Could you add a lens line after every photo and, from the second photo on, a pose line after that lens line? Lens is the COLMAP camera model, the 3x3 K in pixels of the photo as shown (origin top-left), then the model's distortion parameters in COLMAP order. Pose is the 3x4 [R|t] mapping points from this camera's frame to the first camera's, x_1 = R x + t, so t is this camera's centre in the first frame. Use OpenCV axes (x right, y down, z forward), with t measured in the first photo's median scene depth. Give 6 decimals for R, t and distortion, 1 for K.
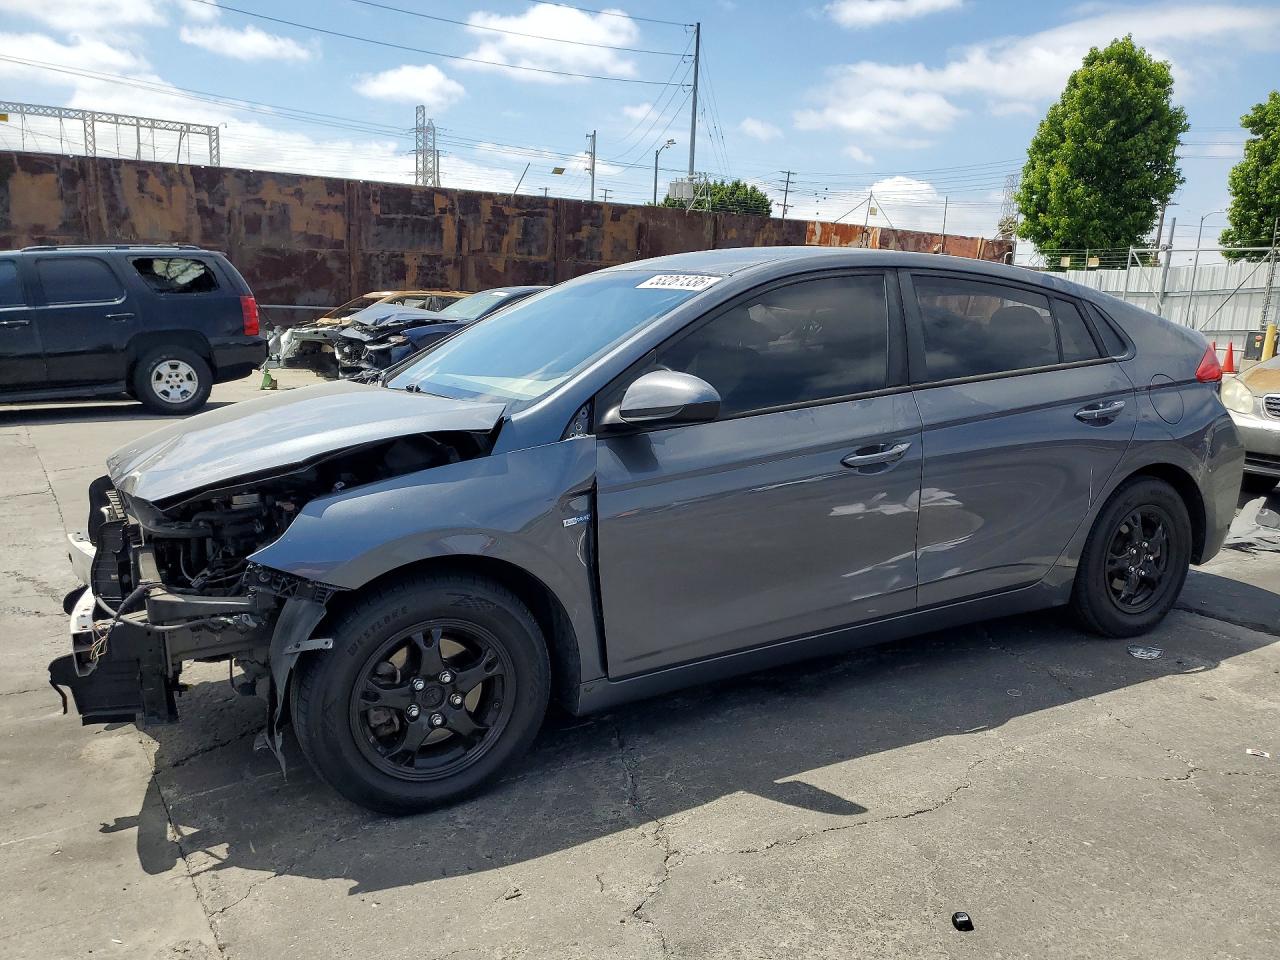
lens RADIAL K [[960.6, 0, 656.8], [0, 960.6, 498.6], [0, 0, 1]] dist [0.001282, 0.021562]
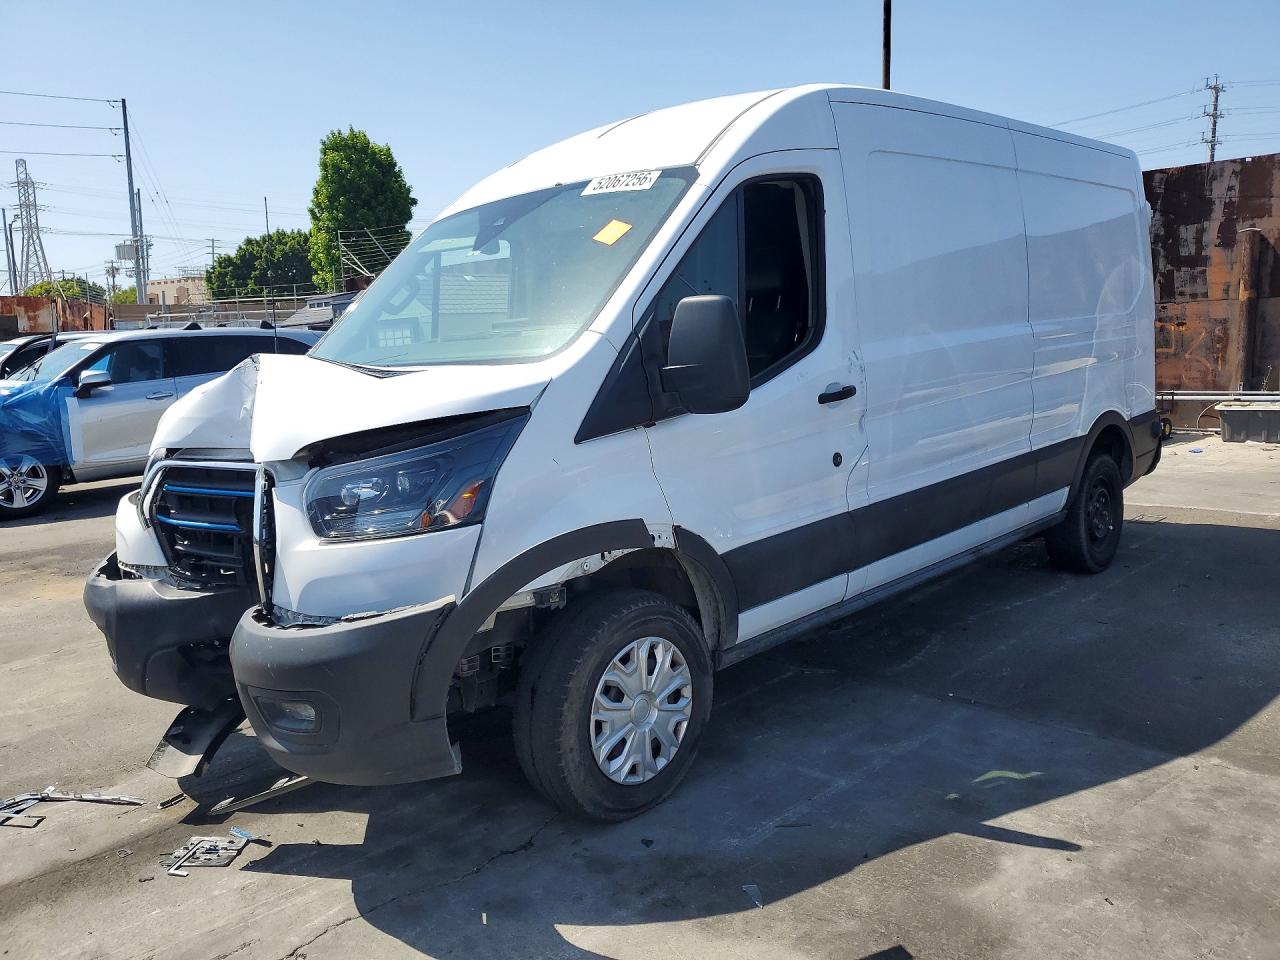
lens RADIAL K [[958.4, 0, 615.5], [0, 958.4, 459.3], [0, 0, 1]] dist [0.010122, 0.000566]
pose [[0.970078, -0.094234, 0.223761, 0.739173], [0.109572, 0.992336, -0.057118, 0.067994], [-0.216664, 0.079927, 0.972969, -0.335066]]
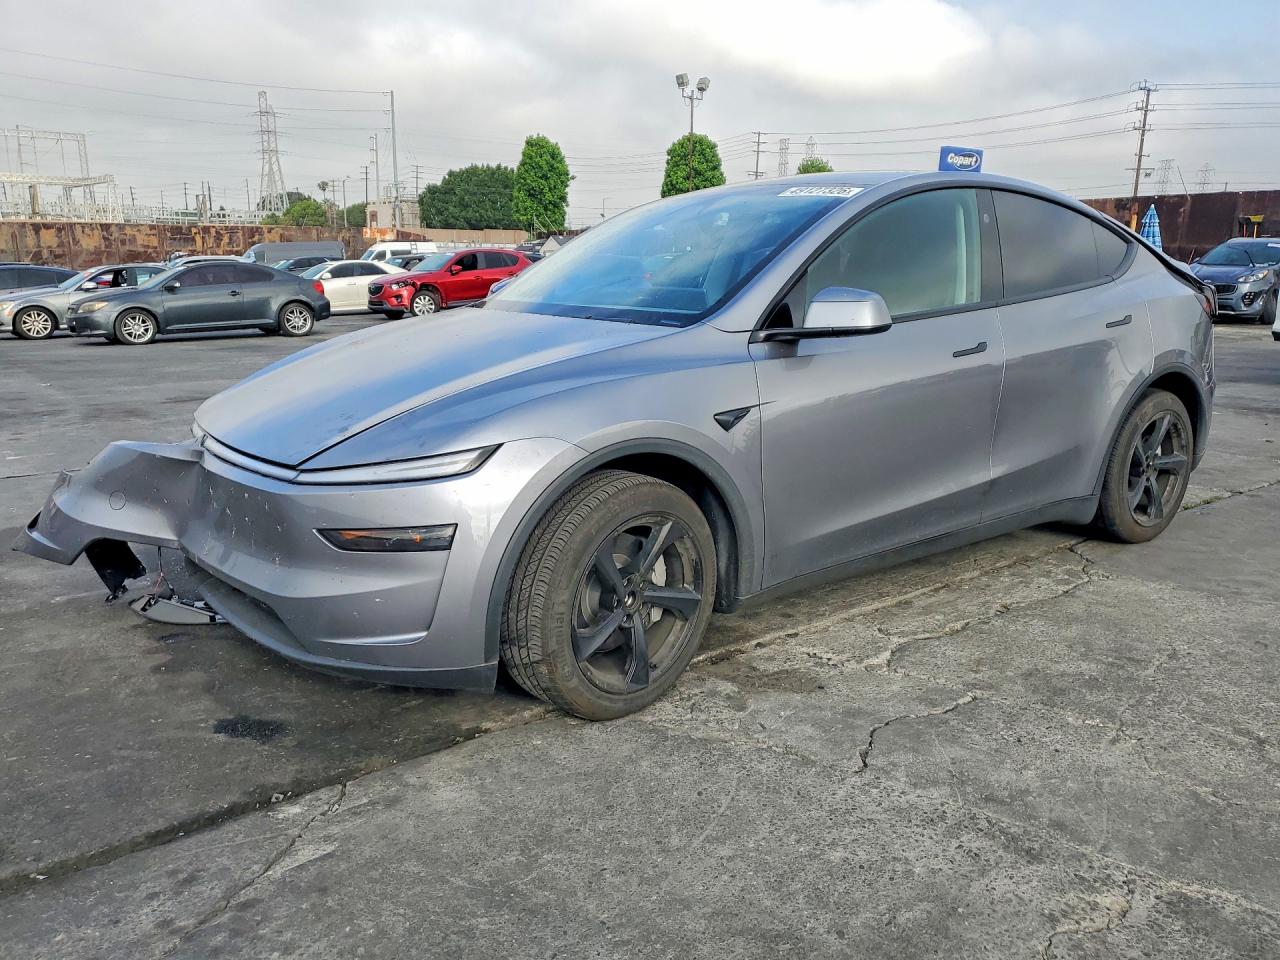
lens RADIAL K [[960.6, 0, 647.9], [0, 960.6, 491.5], [0, 0, 1]] dist [0.001282, 0.021562]
pose [[0.994648, -0.054219, 0.087954, 0.741775], [0.050501, 0.997756, 0.043965, 0.360986], [-0.090140, -0.039288, 0.995154, -1.784345]]
